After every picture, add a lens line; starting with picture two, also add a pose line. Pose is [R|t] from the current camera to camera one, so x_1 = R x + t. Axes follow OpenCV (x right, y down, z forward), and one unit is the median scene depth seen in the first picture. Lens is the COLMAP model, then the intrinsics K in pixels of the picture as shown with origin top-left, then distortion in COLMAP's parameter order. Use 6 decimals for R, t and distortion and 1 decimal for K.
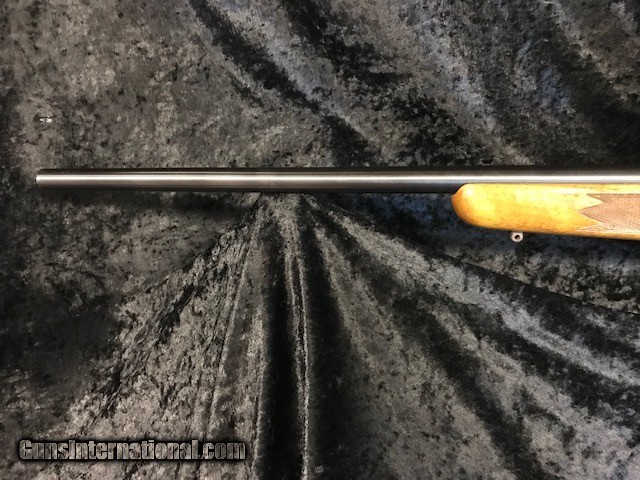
lens RADIAL K [[525.7, 0, 322.9], [0, 525.7, 240.0], [0, 0, 1]] dist [-0.001920, -0.011328]
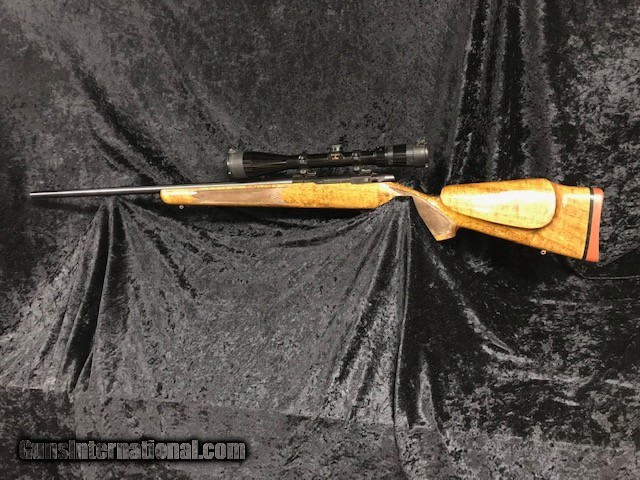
lens RADIAL K [[525.7, 0, 322.9], [0, 525.7, 240.0], [0, 0, 1]] dist [-0.001920, -0.011328]
pose [[0.999780, -0.017362, -0.011791, 0.987418], [0.015243, 0.986888, -0.160685, 0.558021], [0.014426, 0.160470, 0.986935, -1.617819]]
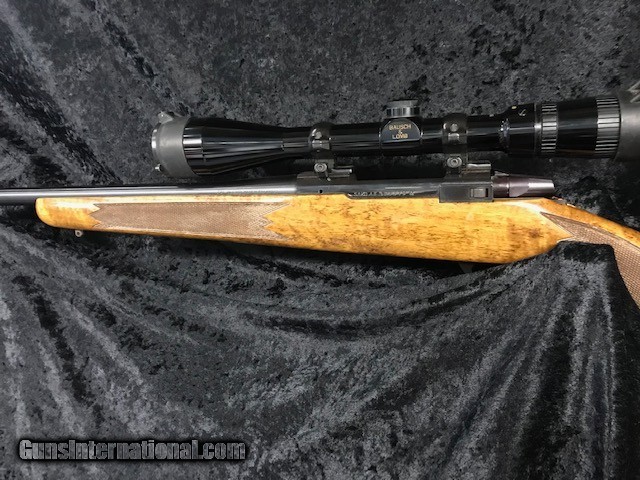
lens RADIAL K [[525.7, 0, 322.9], [0, 525.7, 240.0], [0, 0, 1]] dist [-0.001920, -0.011328]
pose [[0.991436, 0.004079, -0.130529, 1.007847], [-0.013483, 0.997368, -0.071238, 0.088861], [0.129895, 0.072388, 0.988882, -0.322125]]
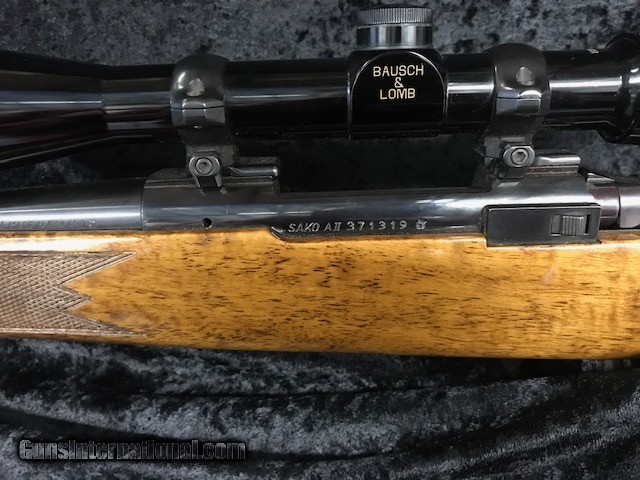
lens RADIAL K [[525.7, 0, 322.9], [0, 525.7, 240.0], [0, 0, 1]] dist [-0.001920, -0.011328]
pose [[0.984718, -0.048065, 0.167393, 0.896902], [0.045278, 0.998766, 0.020431, -0.059466], [-0.168168, -0.012539, 0.985679, 0.208462]]
